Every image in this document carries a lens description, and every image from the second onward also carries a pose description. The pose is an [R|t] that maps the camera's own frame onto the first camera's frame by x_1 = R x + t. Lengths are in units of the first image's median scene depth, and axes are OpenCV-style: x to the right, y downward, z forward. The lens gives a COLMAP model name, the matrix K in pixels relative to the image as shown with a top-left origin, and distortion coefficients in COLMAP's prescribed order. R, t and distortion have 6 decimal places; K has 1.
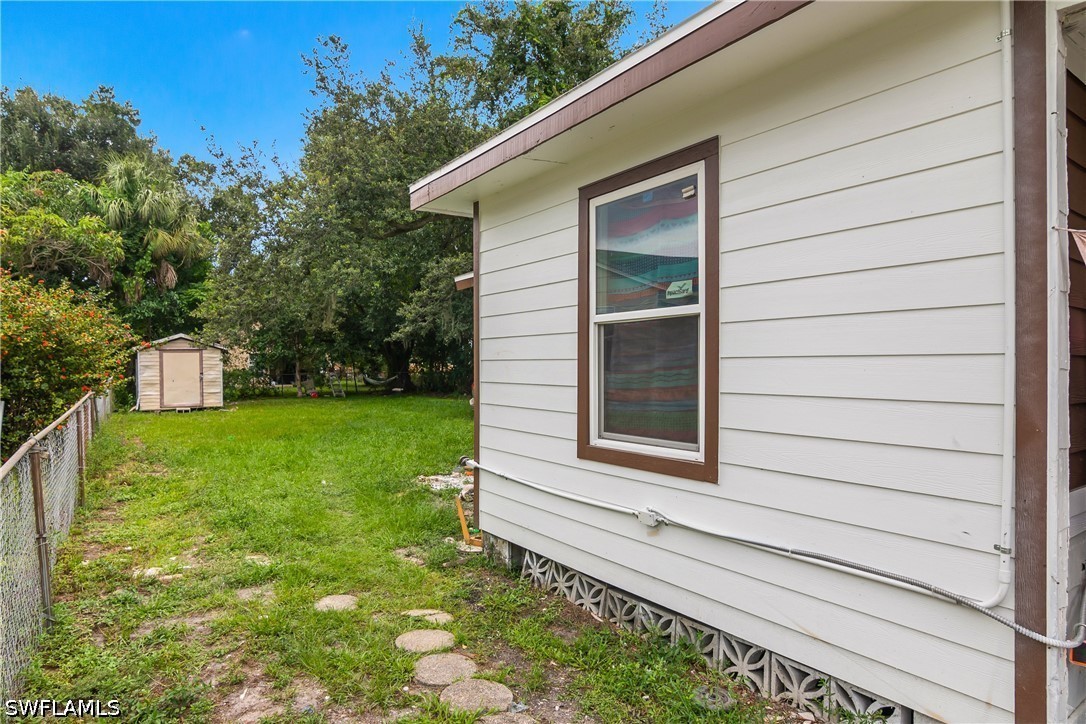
lens RADIAL K [[594.8, 0, 546.0], [0, 594.8, 363.7], [0, 0, 1]] dist [-0.002036, 0.000335]
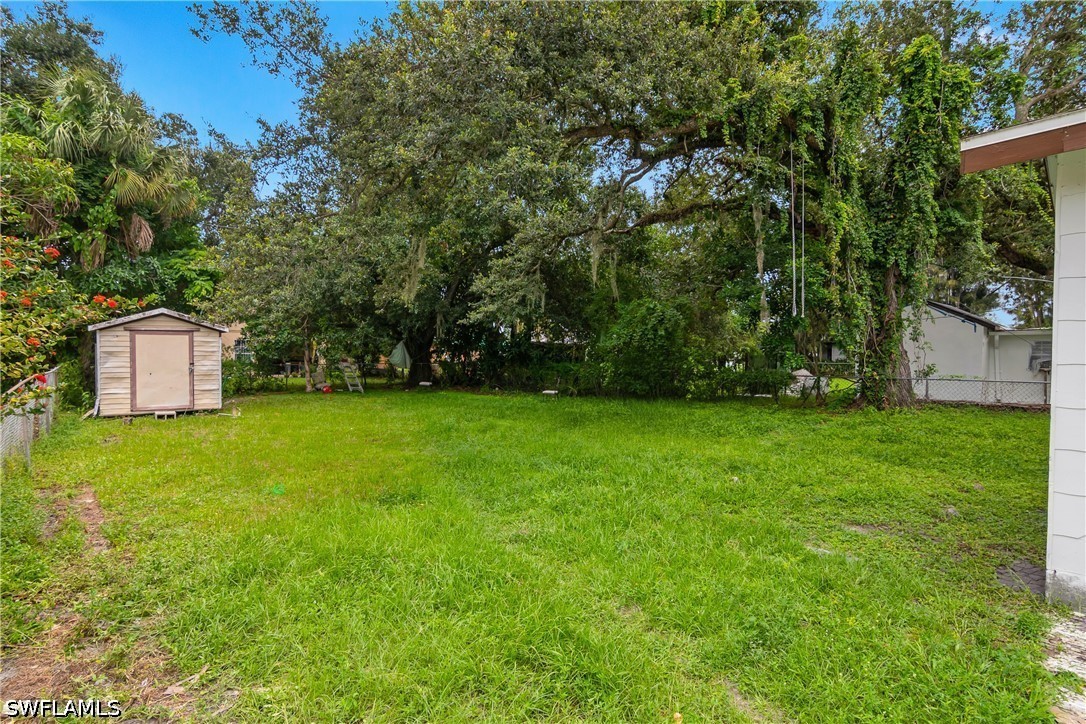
lens RADIAL K [[515.5, 0, 540.5], [0, 515.5, 361.6], [0, 0, 1]] dist [0.003693, 0.000292]
pose [[0.995042, 0.012713, 0.098644, -0.212483], [-0.014090, 0.999813, 0.013277, -0.000726], [-0.098456, -0.014601, 0.995034, 0.320904]]
